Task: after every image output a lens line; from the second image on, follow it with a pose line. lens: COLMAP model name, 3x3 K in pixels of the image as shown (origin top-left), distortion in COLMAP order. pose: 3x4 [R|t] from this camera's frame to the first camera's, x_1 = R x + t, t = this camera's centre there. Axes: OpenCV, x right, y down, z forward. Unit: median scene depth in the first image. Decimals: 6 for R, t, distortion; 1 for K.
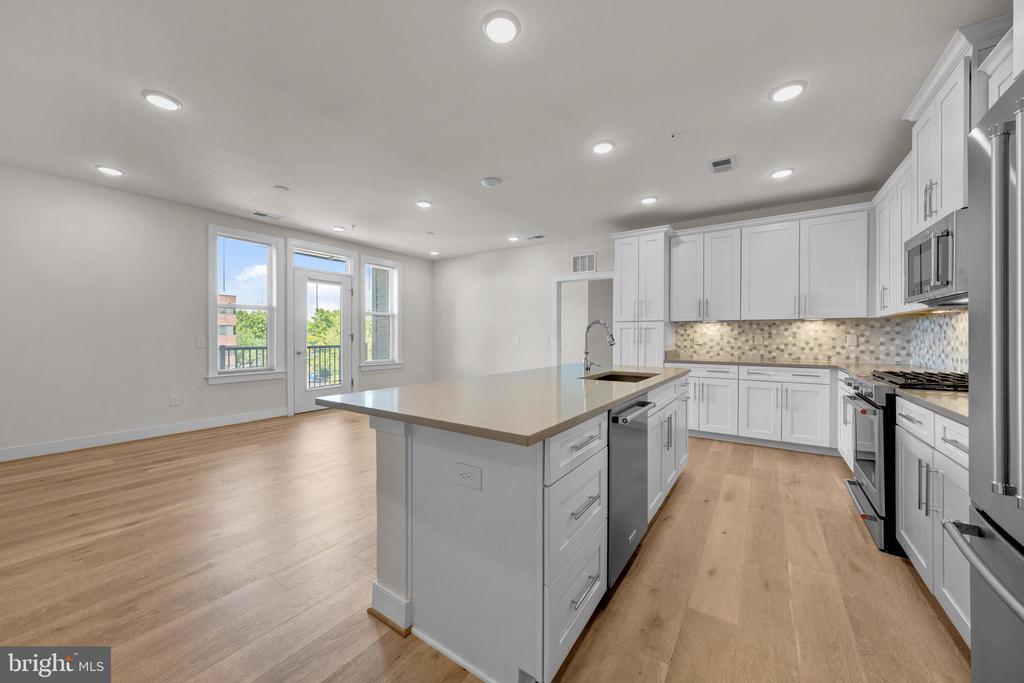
lens RADIAL K [[364.5, 0, 511.8], [0, 364.5, 338.8], [0, 0, 1]] dist [-0.000984, 0.000194]
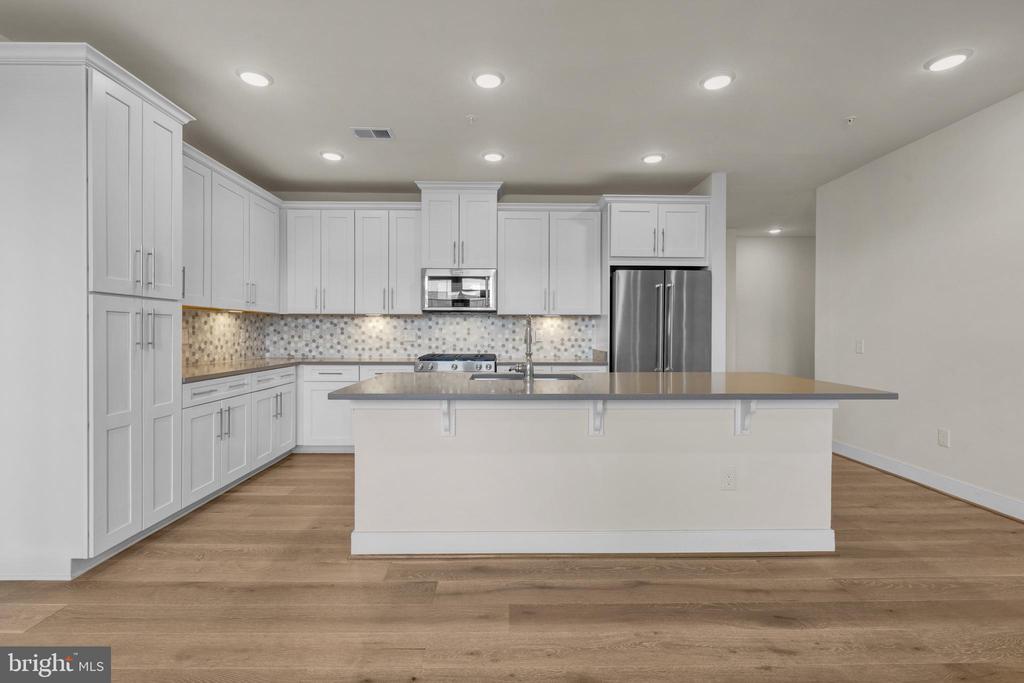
lens RADIAL K [[469.0, 0, 507.9], [0, 469.0, 333.1], [0, 0, 1]] dist [-0.000944, -0.000251]
pose [[-0.580761, -0.005473, 0.814056, -0.401765], [0.000191, 0.999976, 0.006859, -0.010413], [-0.814074, 0.004139, -0.580746, 1.093594]]
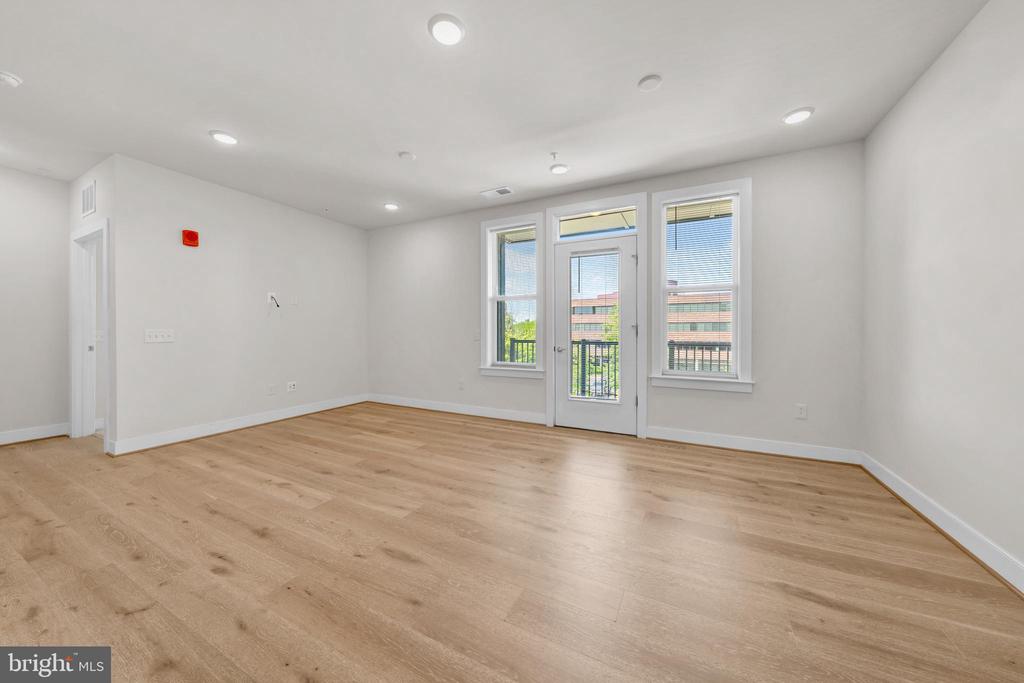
lens RADIAL K [[350.9, 0, 508.0], [0, 350.9, 333.5], [0, 0, 1]] dist [-0.001648, 0.000394]
pose [[0.128366, 0.002970, -0.991722, 0.209922], [-0.007769, 0.999968, 0.001989, 0.003268], [0.991696, 0.007449, 0.128385, 1.062106]]
